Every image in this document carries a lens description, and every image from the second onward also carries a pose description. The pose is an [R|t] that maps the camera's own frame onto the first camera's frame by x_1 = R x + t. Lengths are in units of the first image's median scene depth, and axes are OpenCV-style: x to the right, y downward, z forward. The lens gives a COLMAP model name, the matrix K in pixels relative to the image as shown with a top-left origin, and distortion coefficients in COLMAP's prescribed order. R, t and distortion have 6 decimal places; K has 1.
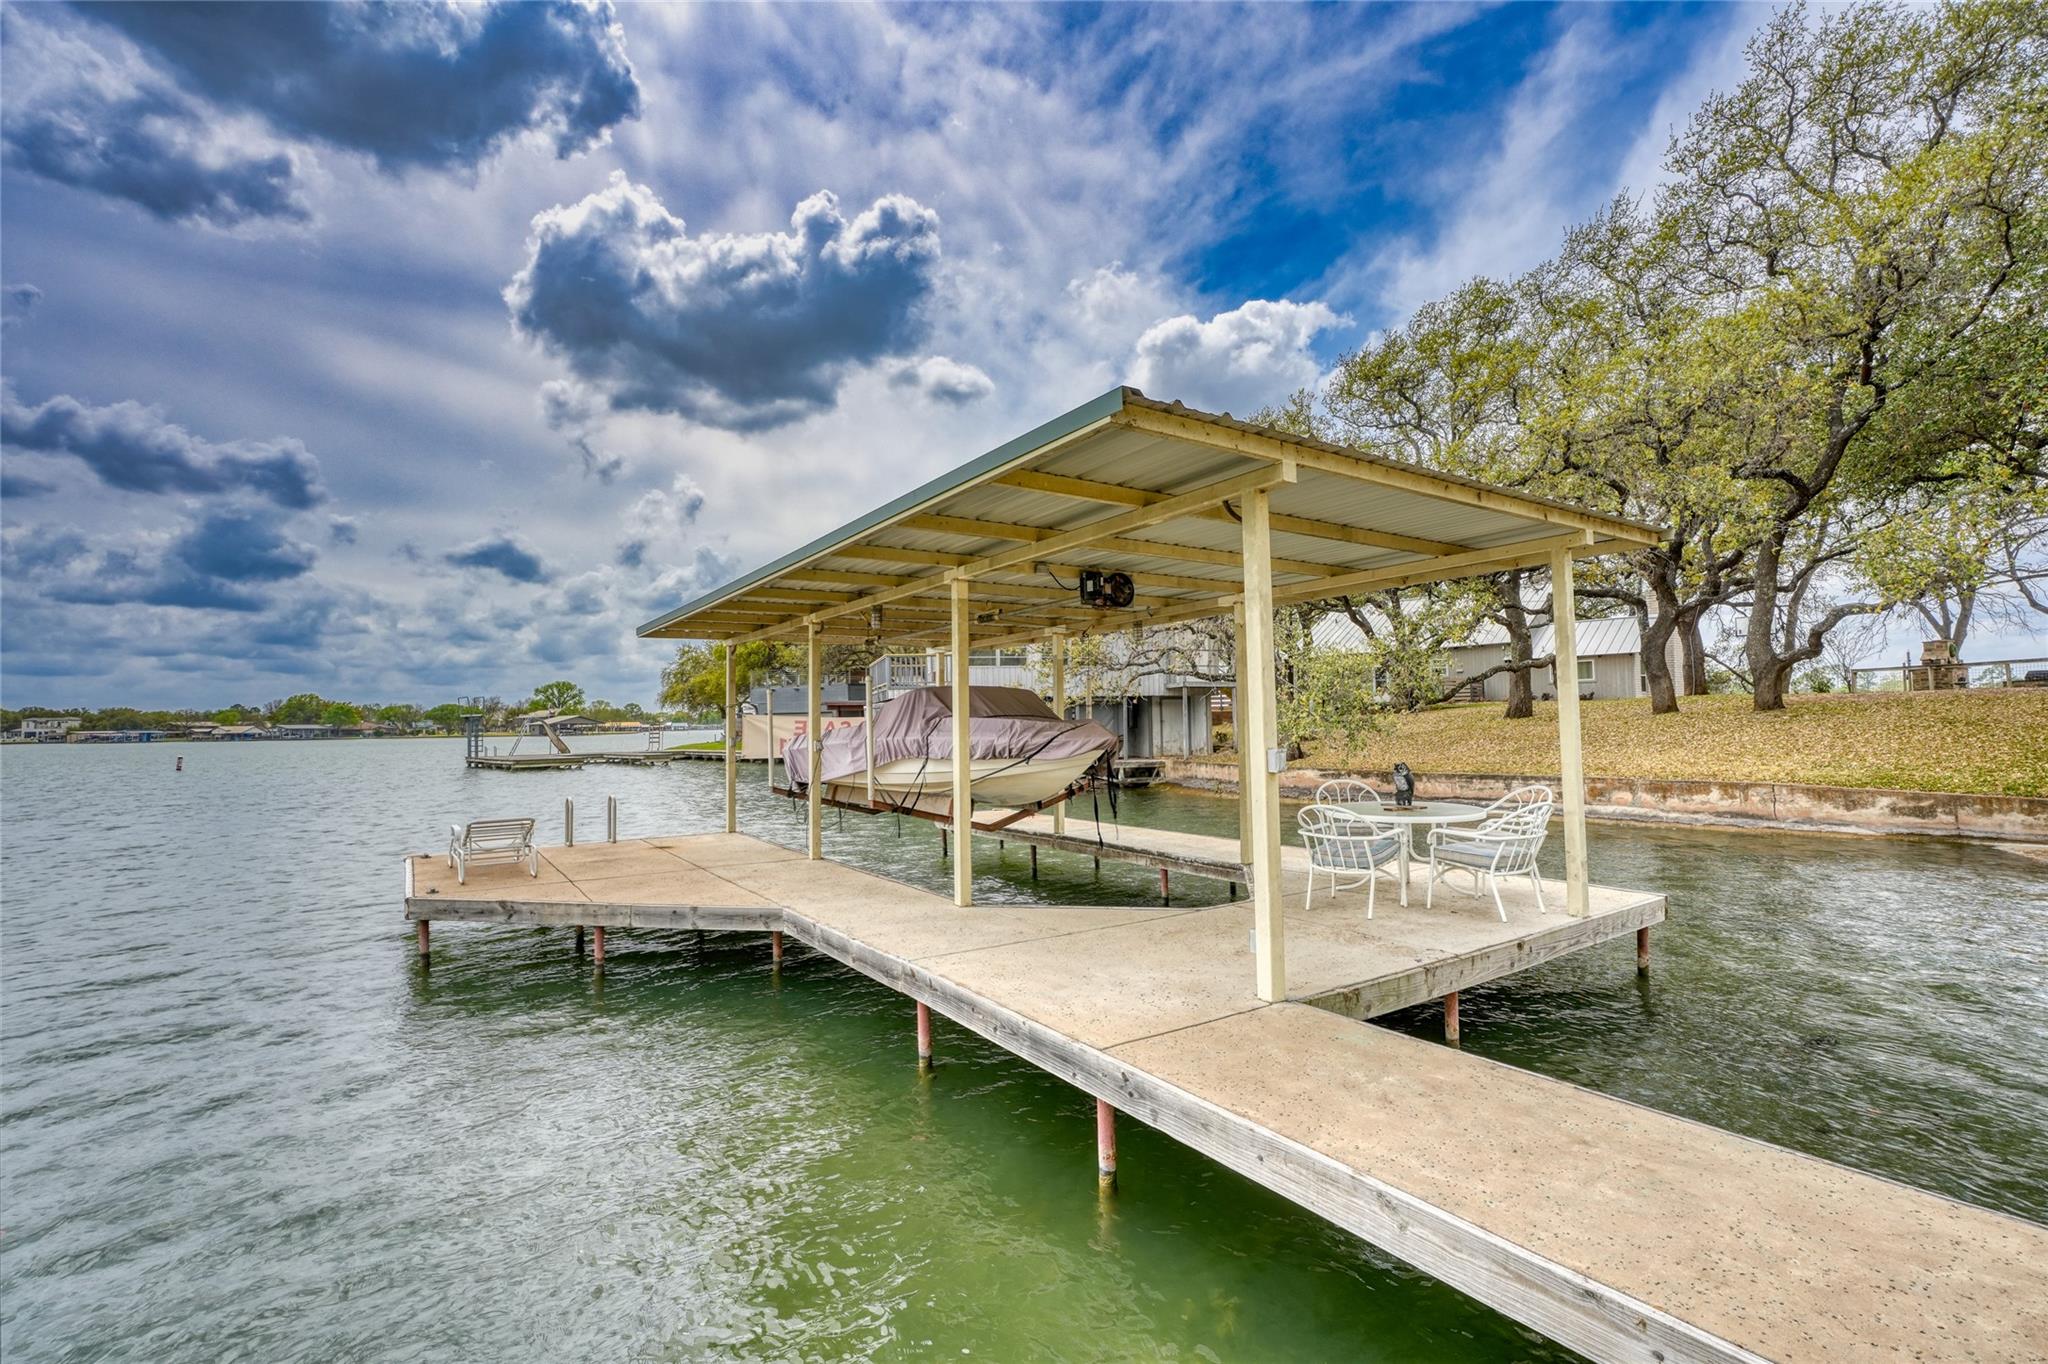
lens RADIAL K [[910.1, 0, 1025.1], [0, 910.1, 693.8], [0, 0, 1]] dist [-0.003709, 0.001575]
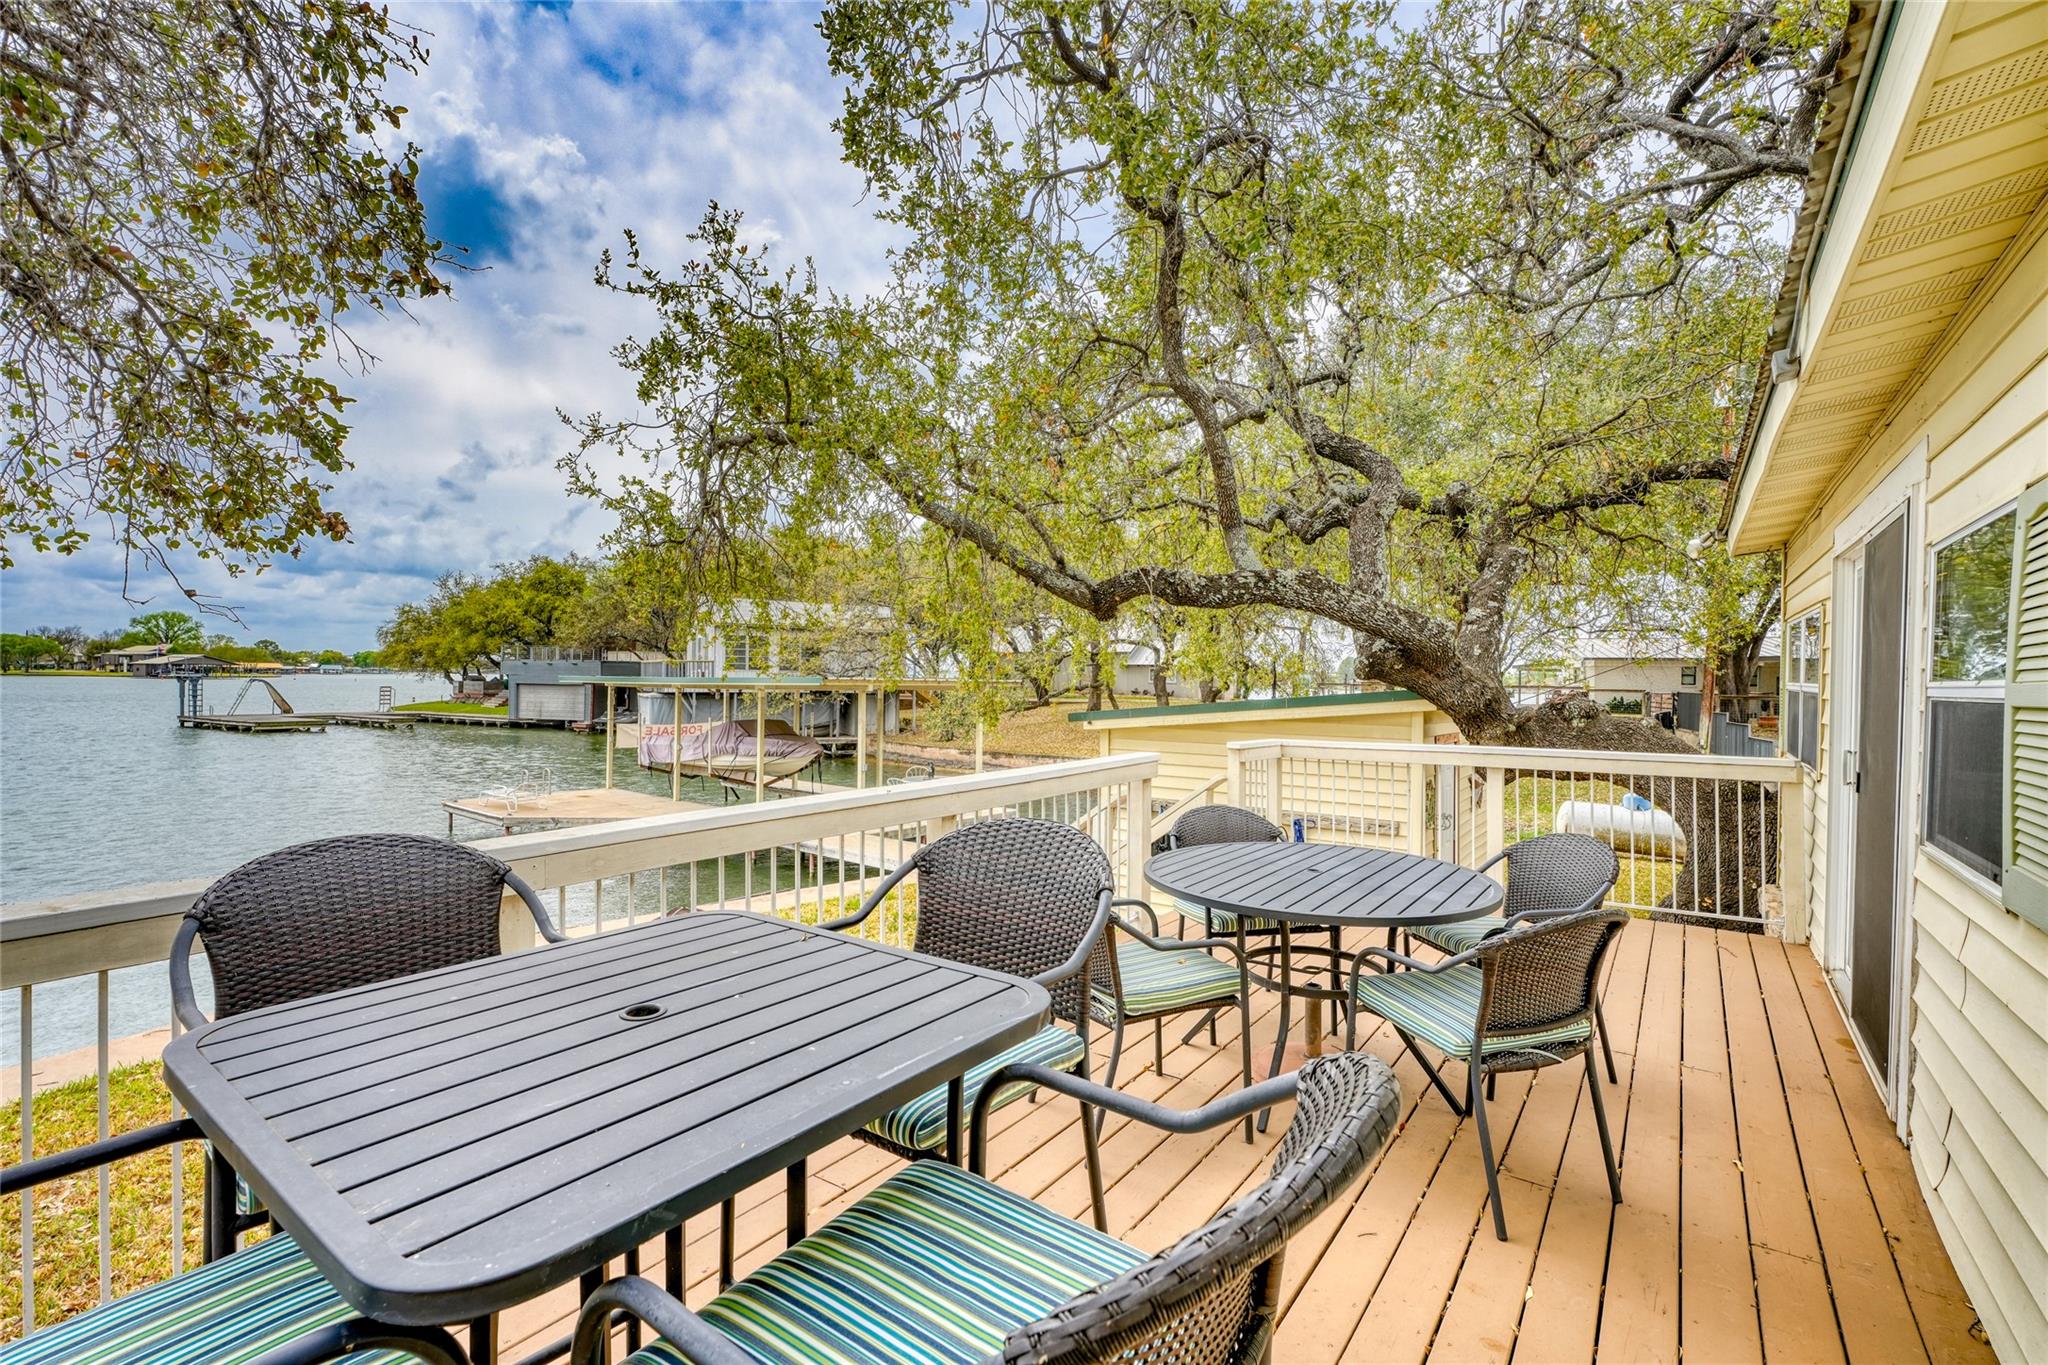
lens RADIAL K [[910.1, 0, 1020.8], [0, 910.1, 669.9], [0, 0, 1]] dist [-0.003709, 0.001575]
pose [[0.956132, 0.036152, 0.290697, -0.039120], [-0.041991, 0.999022, 0.013872, -0.078803], [-0.289911, -0.025470, 0.956715, -0.531812]]
